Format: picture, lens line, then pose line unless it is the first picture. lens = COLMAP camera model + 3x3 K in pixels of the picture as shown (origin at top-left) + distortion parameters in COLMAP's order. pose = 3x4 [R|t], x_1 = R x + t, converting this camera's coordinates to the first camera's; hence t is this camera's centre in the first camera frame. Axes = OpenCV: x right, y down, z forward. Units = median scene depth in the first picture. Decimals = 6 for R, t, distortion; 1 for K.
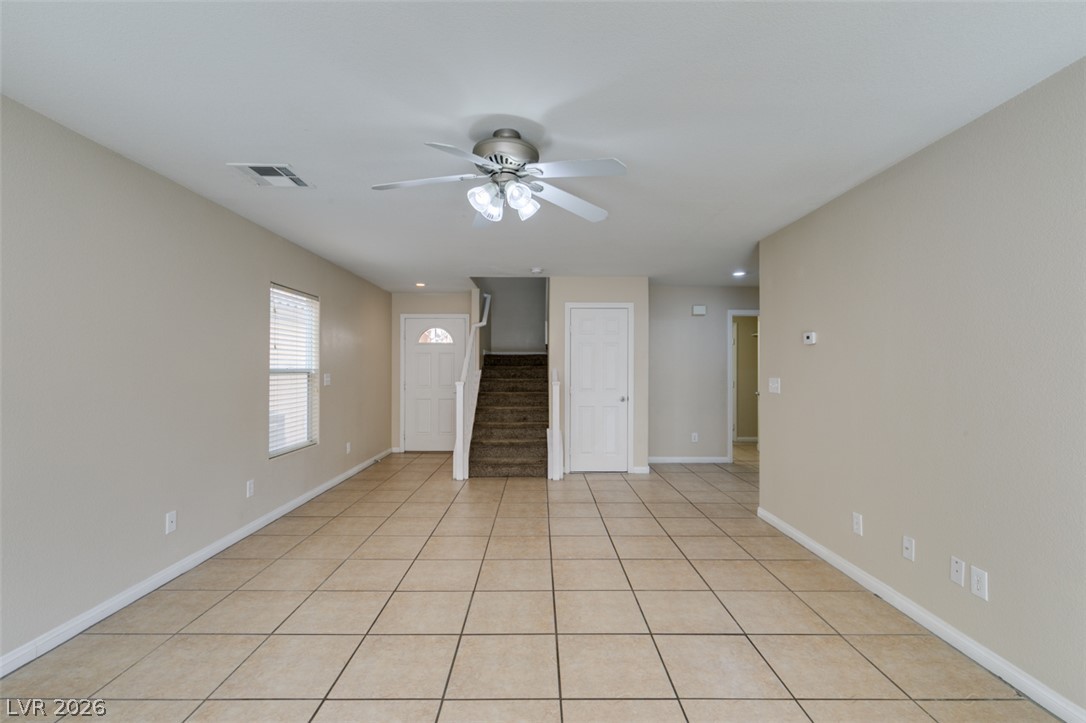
lens RADIAL K [[486.0, 0, 539.3], [0, 486.0, 365.3], [0, 0, 1]] dist [0.004394, -0.002824]
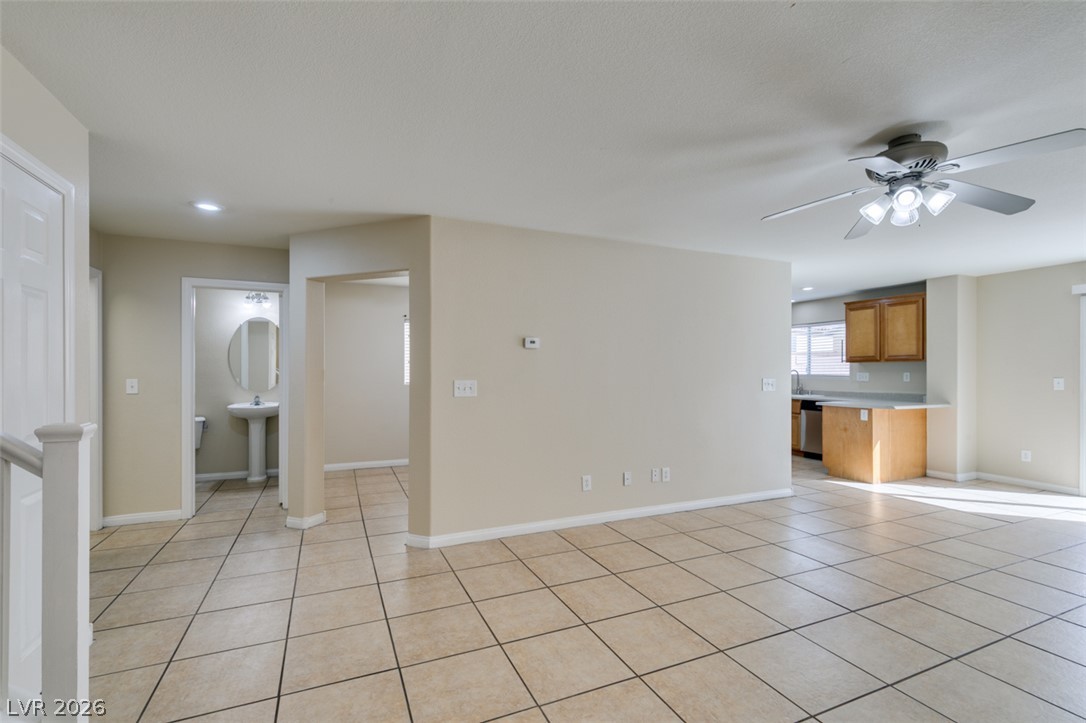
lens RADIAL K [[486.0, 0, 539.5], [0, 486.0, 370.1], [0, 0, 1]] dist [0.004394, -0.002824]
pose [[-0.396934, -0.003866, 0.917839, -0.348017], [-0.007603, 0.999971, 0.000924, 0.003367], [-0.917816, -0.006611, -0.396952, 1.047767]]
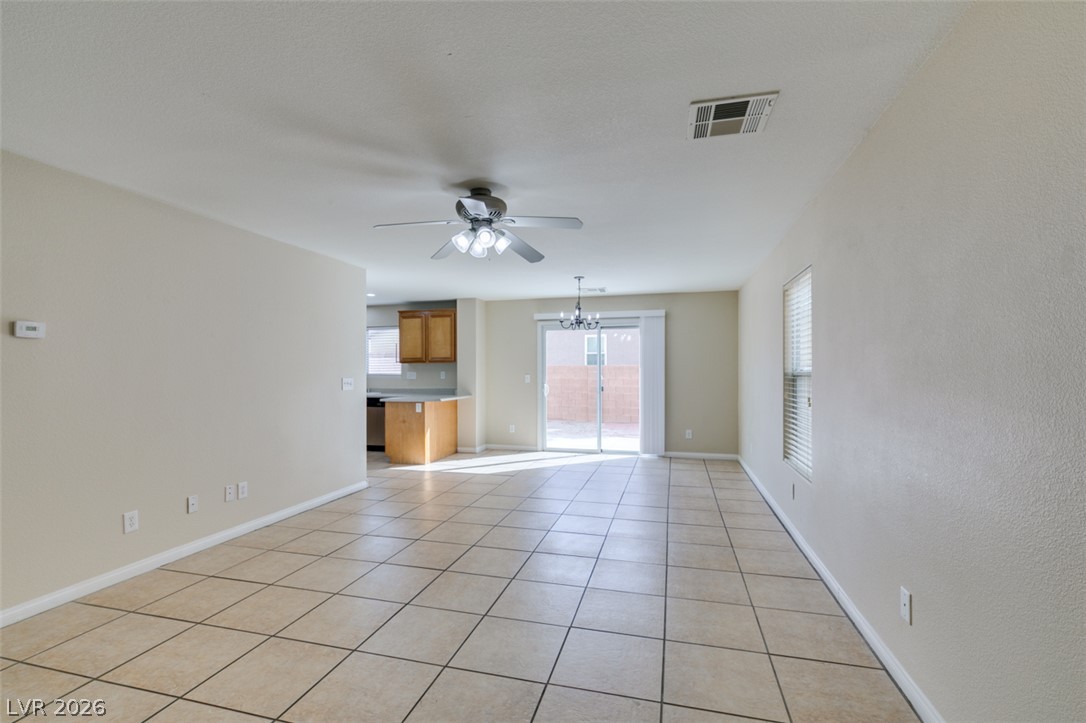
lens RADIAL K [[486.0, 0, 542.9], [0, 486.0, 368.3], [0, 0, 1]] dist [0.004394, -0.002824]
pose [[-0.965076, -0.000948, 0.261967, -0.285184], [-0.003105, 0.999965, -0.007823, 0.004378], [-0.261950, -0.008364, -0.965045, 1.107783]]
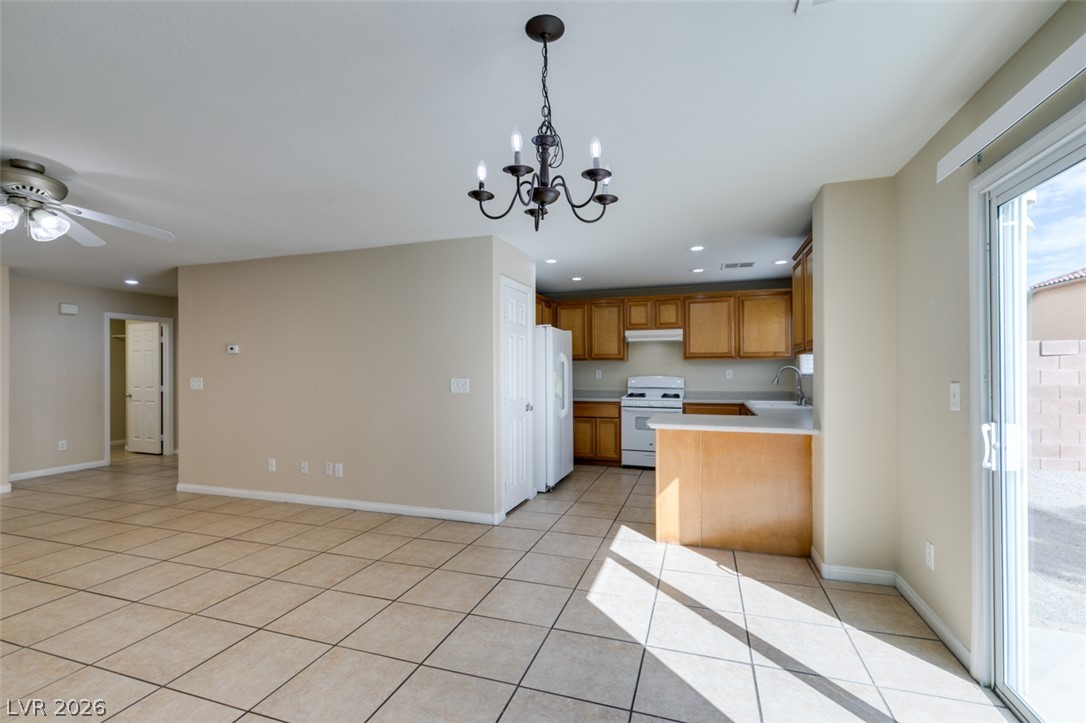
lens RADIAL K [[486.0, 0, 542.1], [0, 486.0, 364.0], [0, 0, 1]] dist [0.004394, -0.002824]
pose [[0.322874, 0.003660, 0.946435, -0.374031], [0.001111, 0.999990, -0.004246, -0.003558], [-0.946441, 0.002422, 0.322867, -0.241379]]
